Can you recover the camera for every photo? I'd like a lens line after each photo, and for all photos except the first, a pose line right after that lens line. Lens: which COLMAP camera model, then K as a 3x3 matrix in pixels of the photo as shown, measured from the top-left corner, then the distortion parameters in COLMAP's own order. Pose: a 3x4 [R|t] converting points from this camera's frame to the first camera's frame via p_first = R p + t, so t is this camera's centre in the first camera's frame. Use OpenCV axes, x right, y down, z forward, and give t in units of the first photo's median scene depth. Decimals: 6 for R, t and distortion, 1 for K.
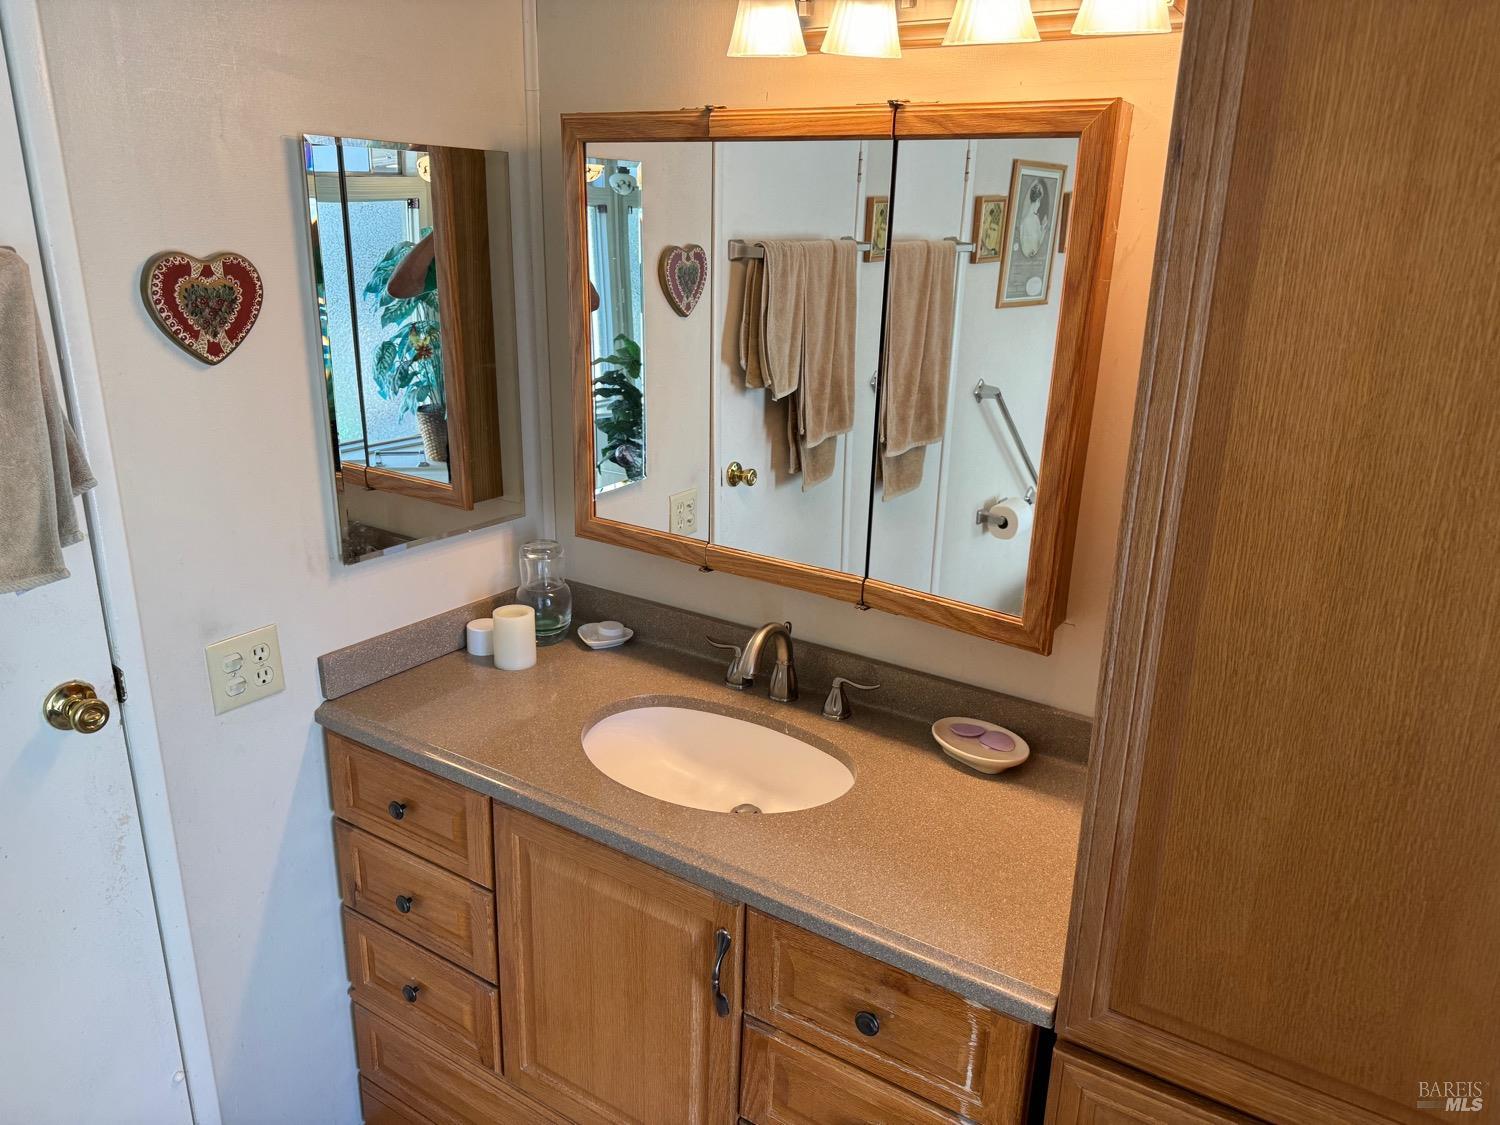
lens RADIAL K [[1048.7, 0, 750.0], [0, 1048.7, 562.5], [0, 0, 1]] dist [0.136794, -0.210786]
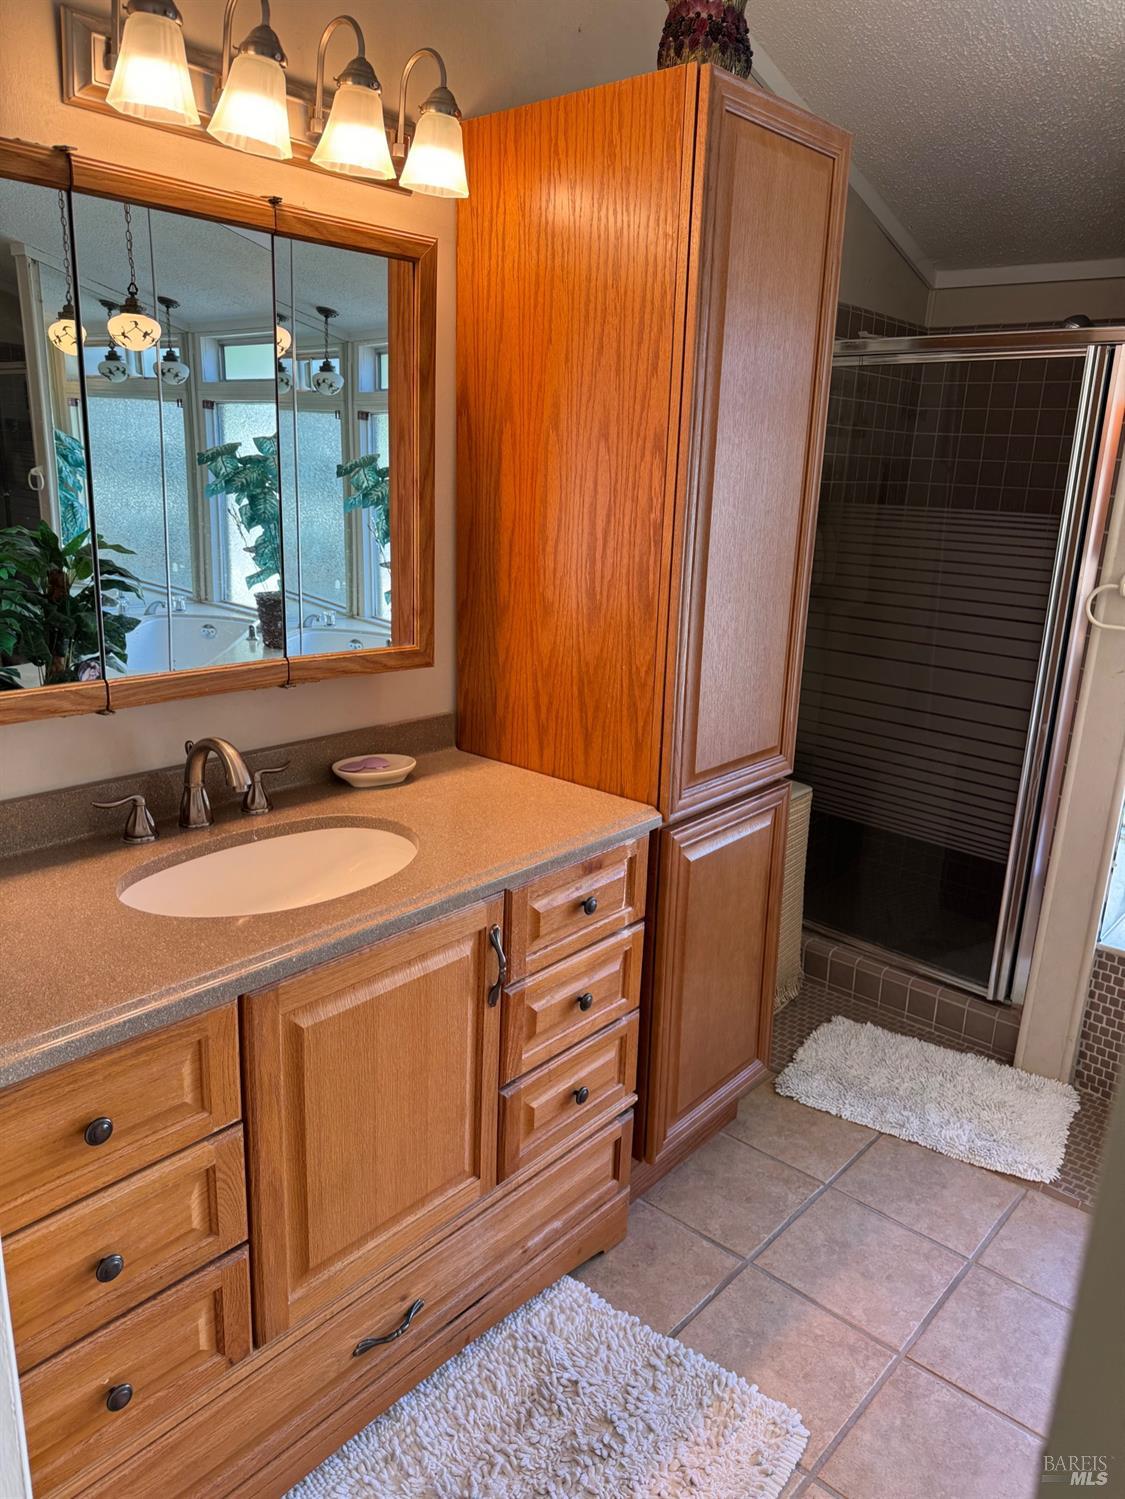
lens RADIAL K [[1046.1, 0, 567.3], [0, 1046.1, 739.4], [0, 0, 1]] dist [0.154904, -0.276025]
pose [[0.157045, -0.273614, 0.948932, -0.944705], [0.282548, 0.933140, 0.222300, -0.069900], [-0.946310, 0.233208, 0.223854, 0.564880]]
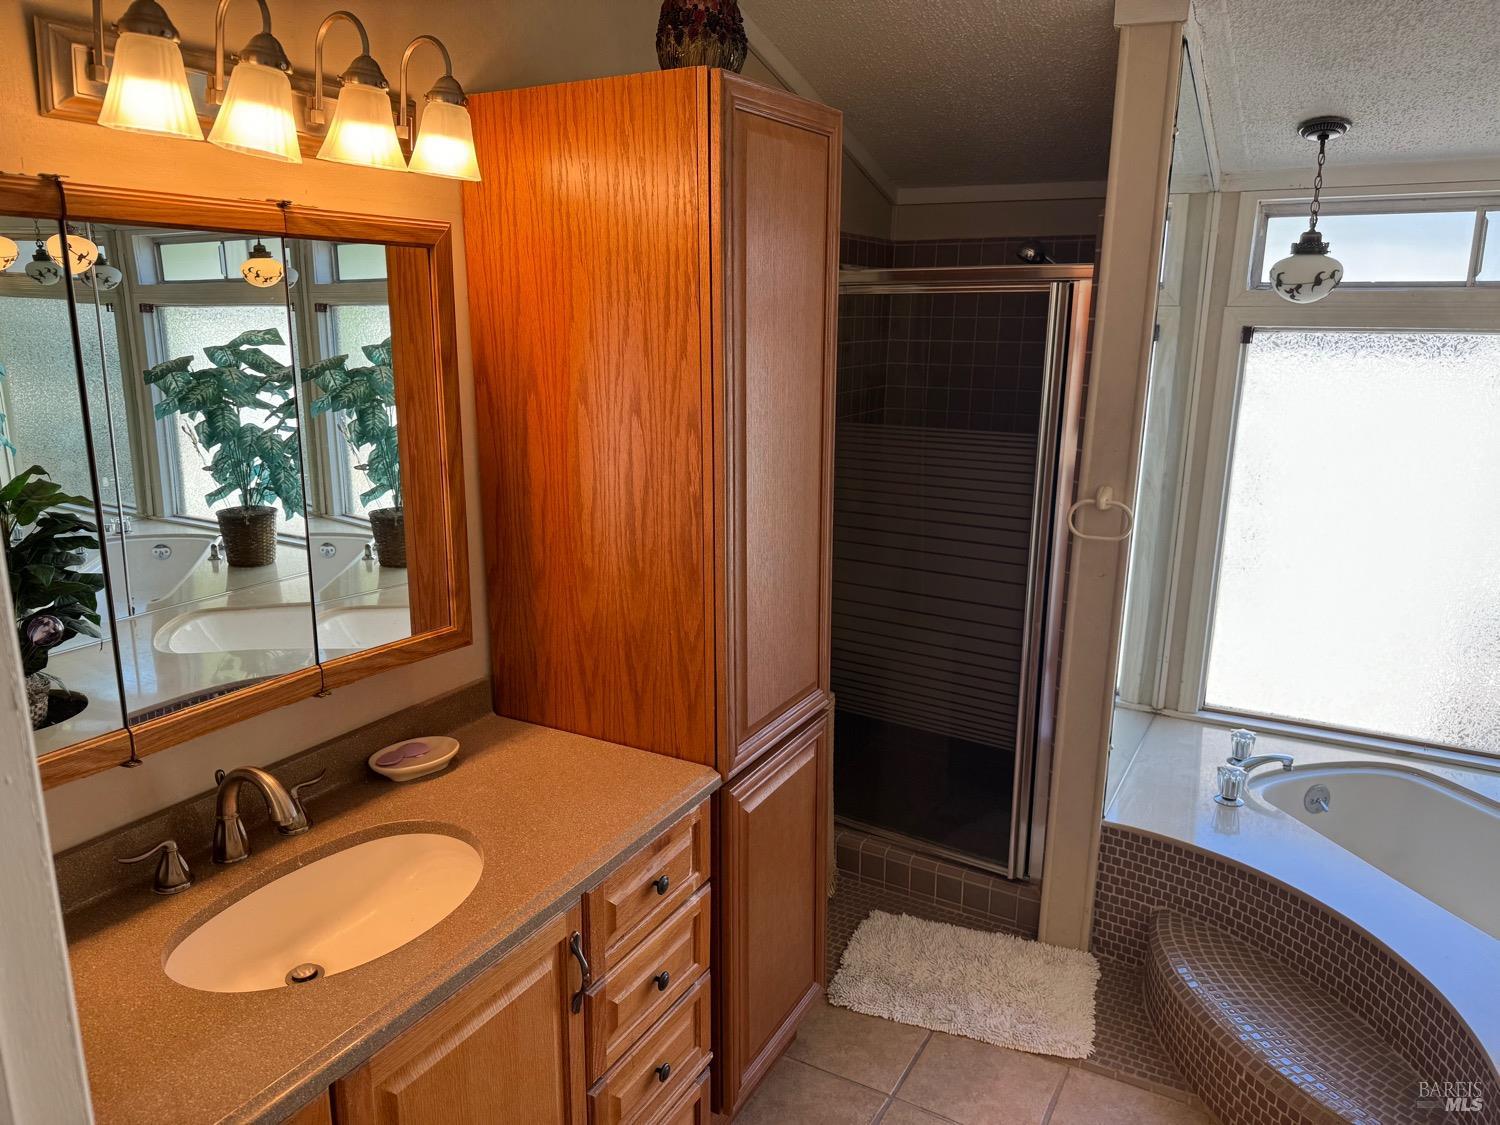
lens RADIAL K [[1048.7, 0, 750.0], [0, 1048.7, 562.5], [0, 0, 1]] dist [0.136794, -0.210786]
pose [[-0.051865, -0.260996, 0.963946, -0.927607], [0.307763, 0.914088, 0.264055, -0.230975], [-0.950048, 0.310362, 0.032916, 0.602210]]
